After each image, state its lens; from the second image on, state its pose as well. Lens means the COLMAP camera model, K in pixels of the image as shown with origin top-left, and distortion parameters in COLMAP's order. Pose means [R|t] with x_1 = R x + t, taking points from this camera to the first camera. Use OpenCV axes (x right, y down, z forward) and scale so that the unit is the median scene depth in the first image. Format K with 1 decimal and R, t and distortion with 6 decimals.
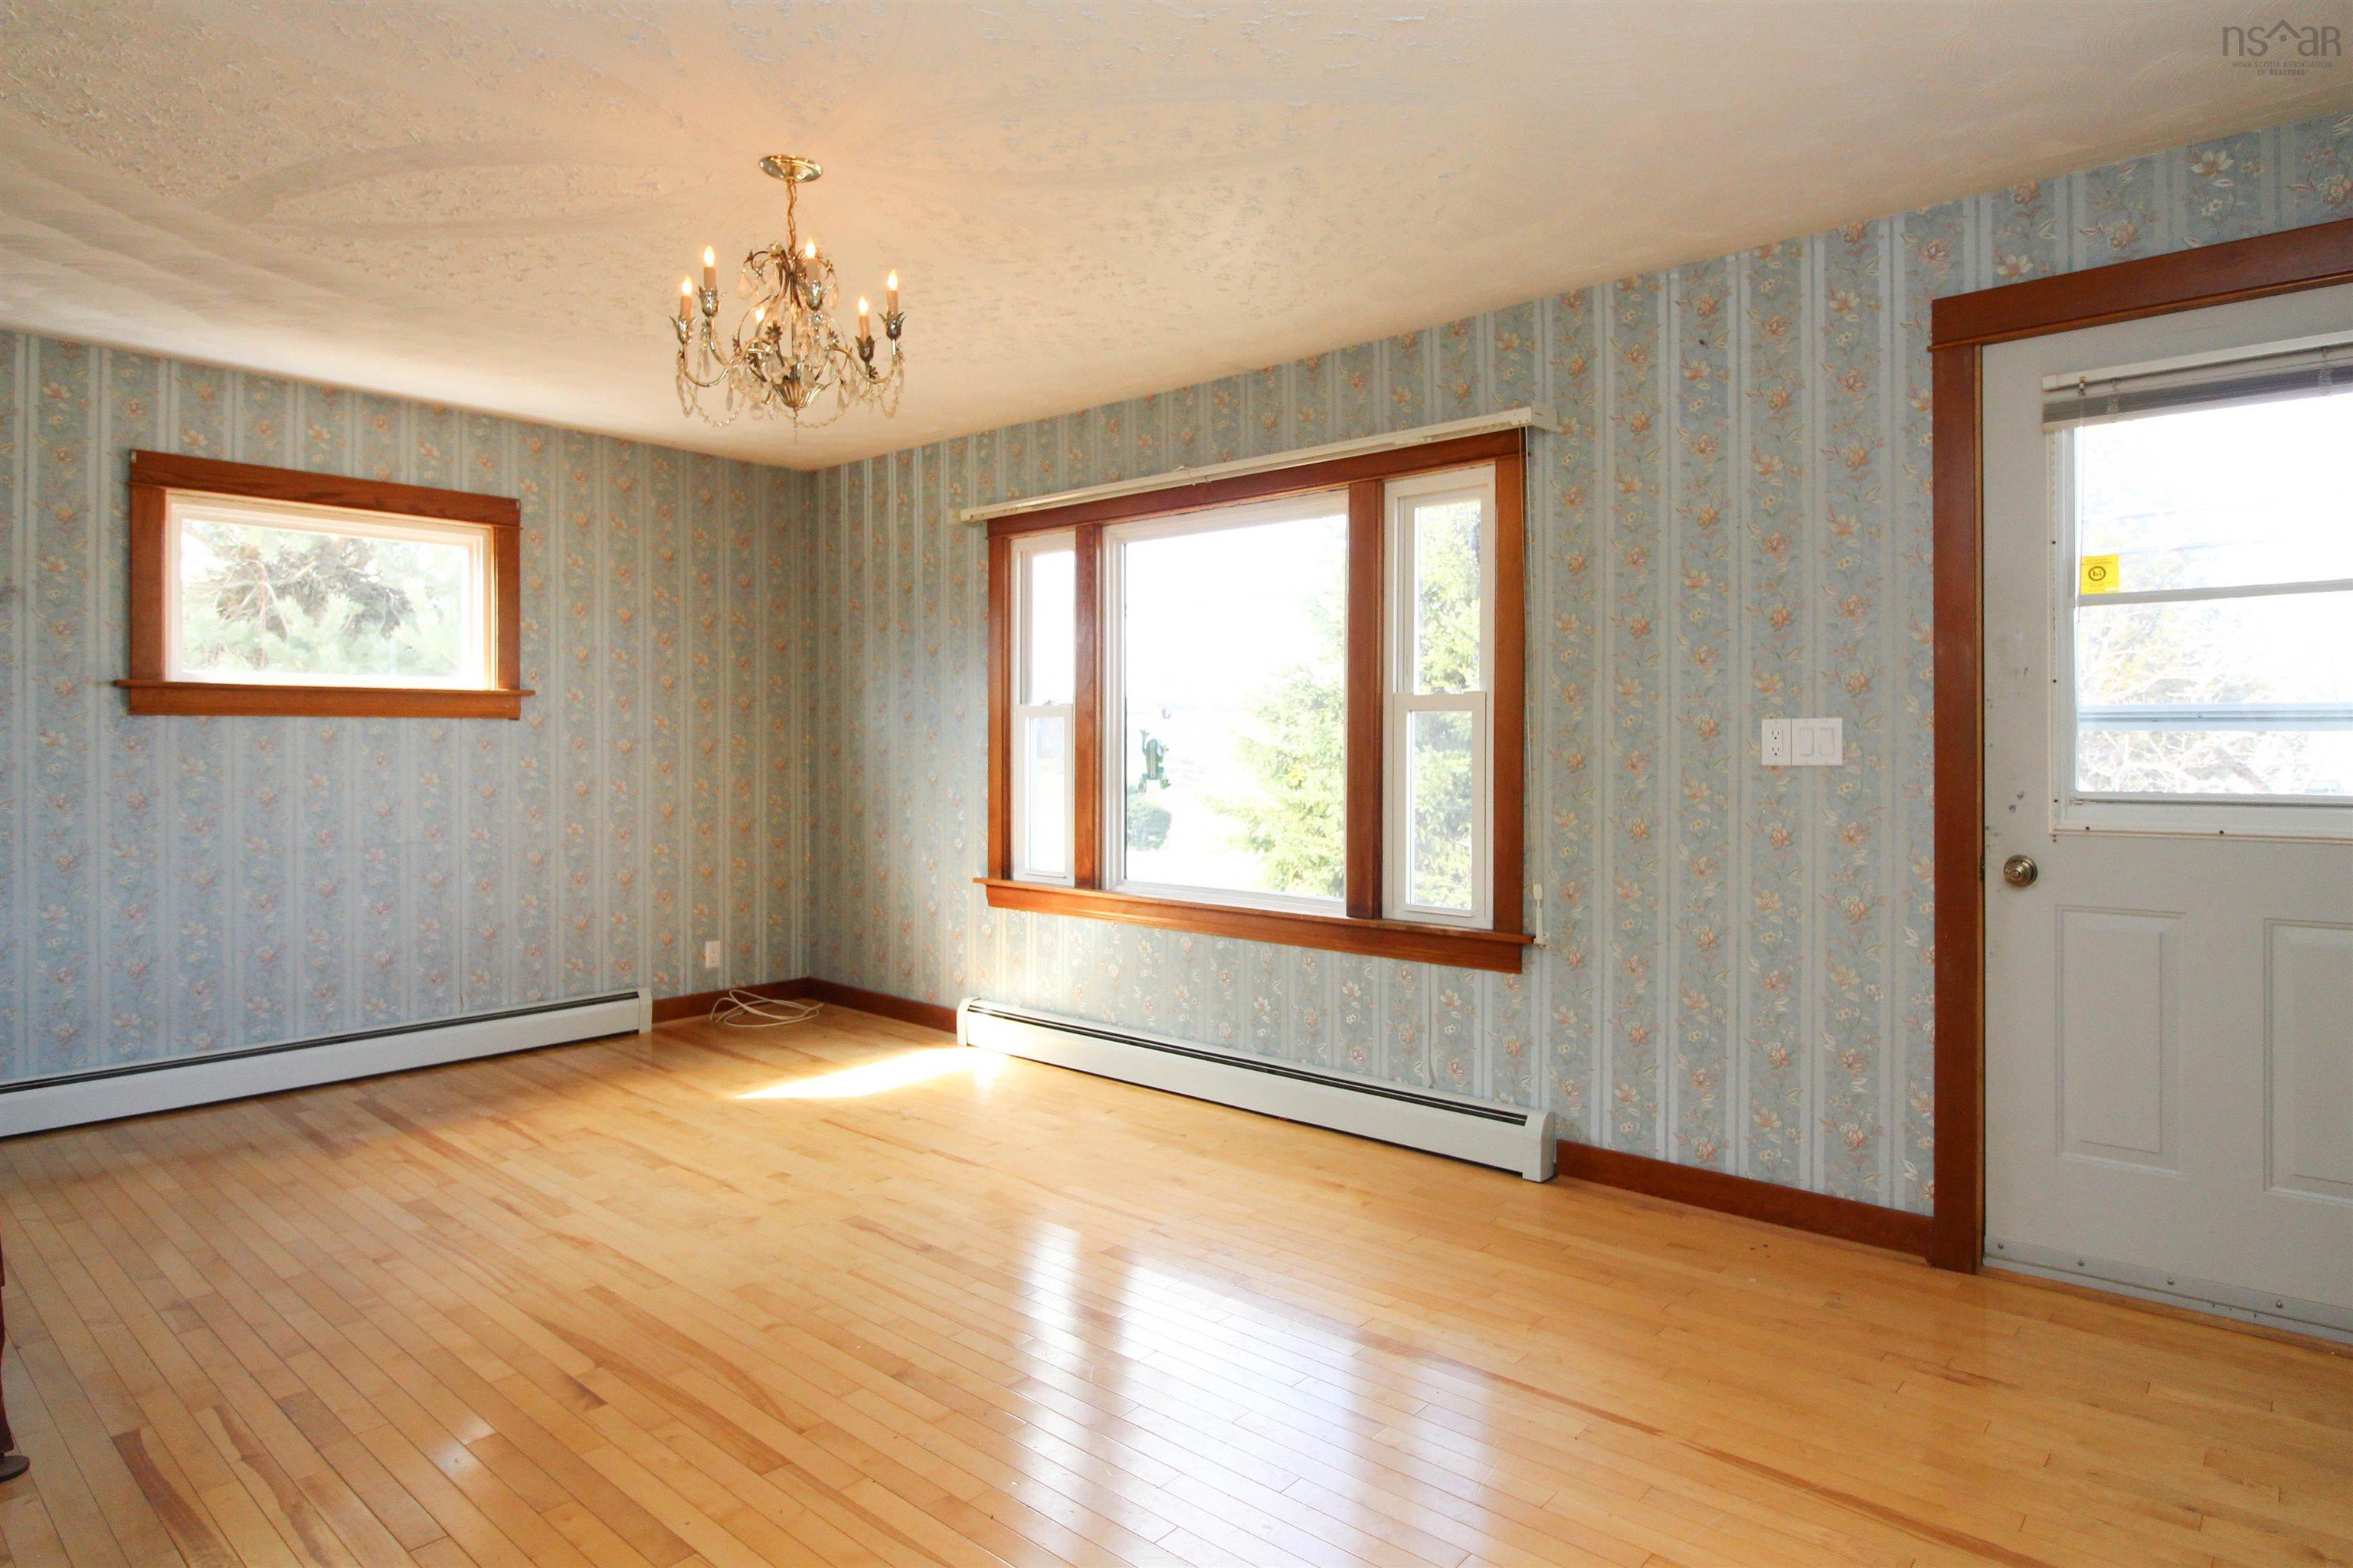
lens RADIAL K [[1324.7, 0, 1170.4], [0, 1324.7, 736.7], [0, 0, 1]] dist [-0.003839, -0.000777]
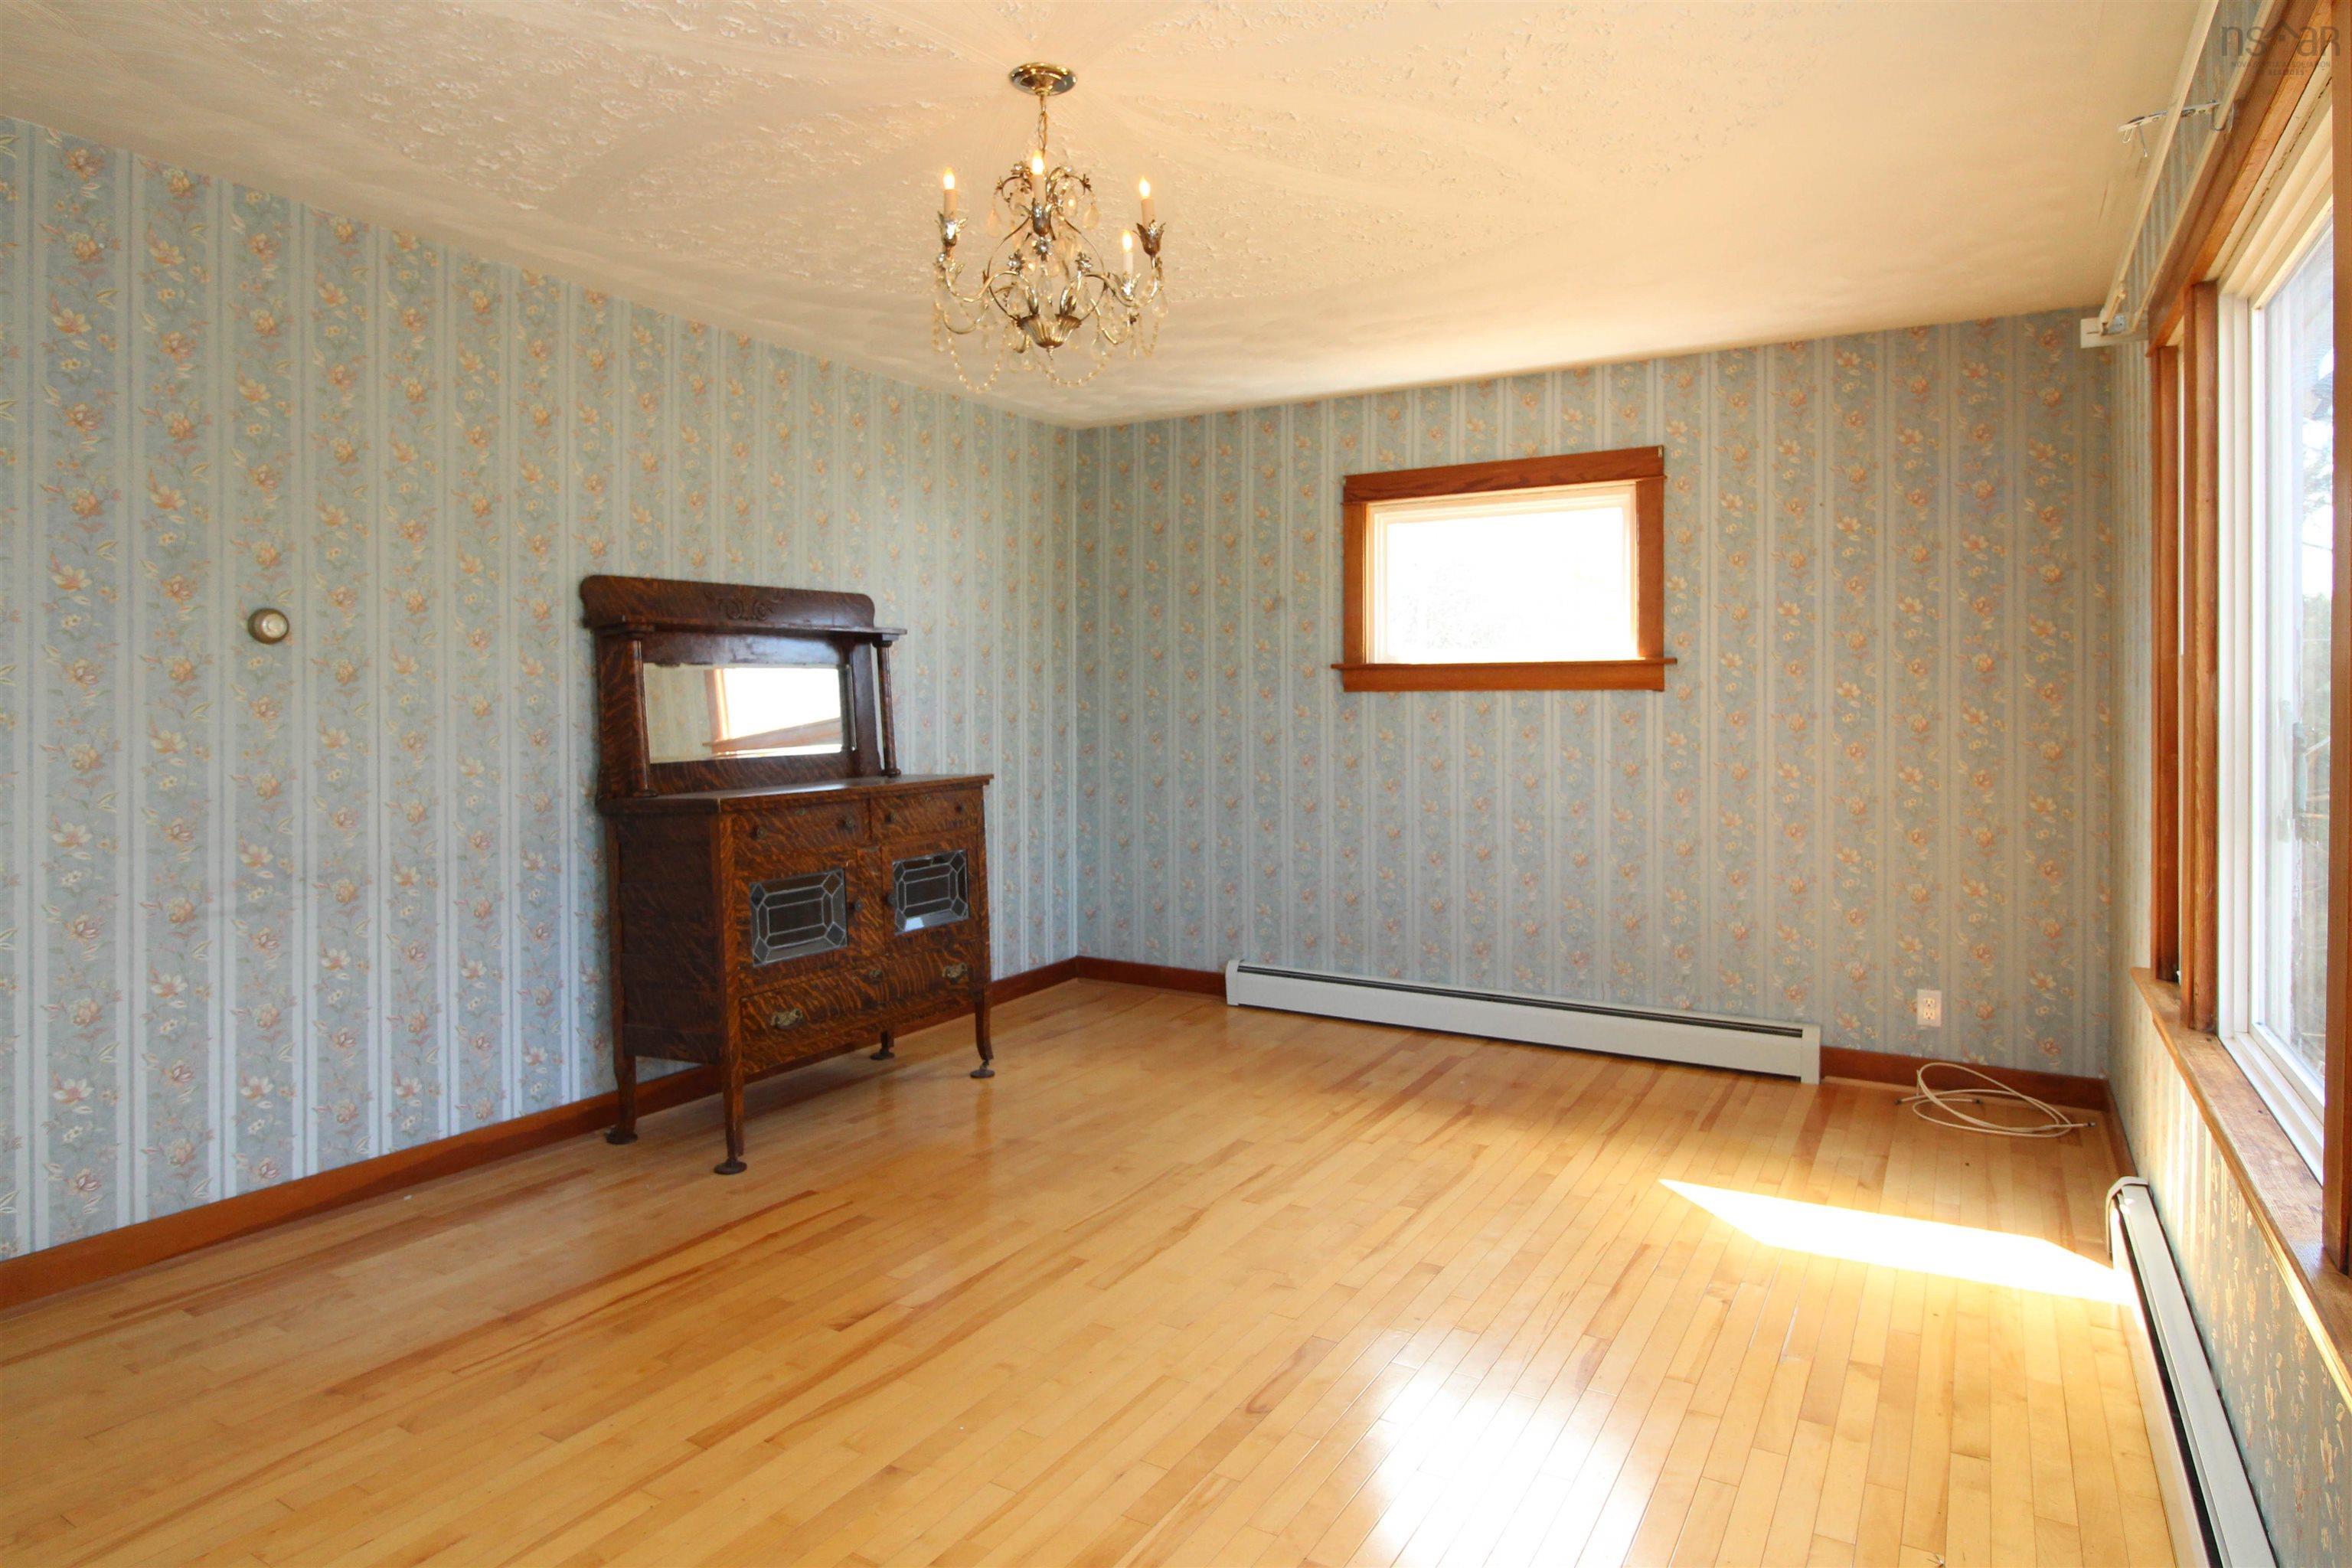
lens RADIAL K [[1324.1, 0, 1148.0], [0, 1324.1, 702.7], [0, 0, 1]] dist [-0.003839, -0.000777]
pose [[0.187234, 0.001365, -0.982314, 0.361877], [0.003012, 0.999994, 0.001964, -0.008510], [0.982311, -0.003327, 0.187229, 0.545609]]
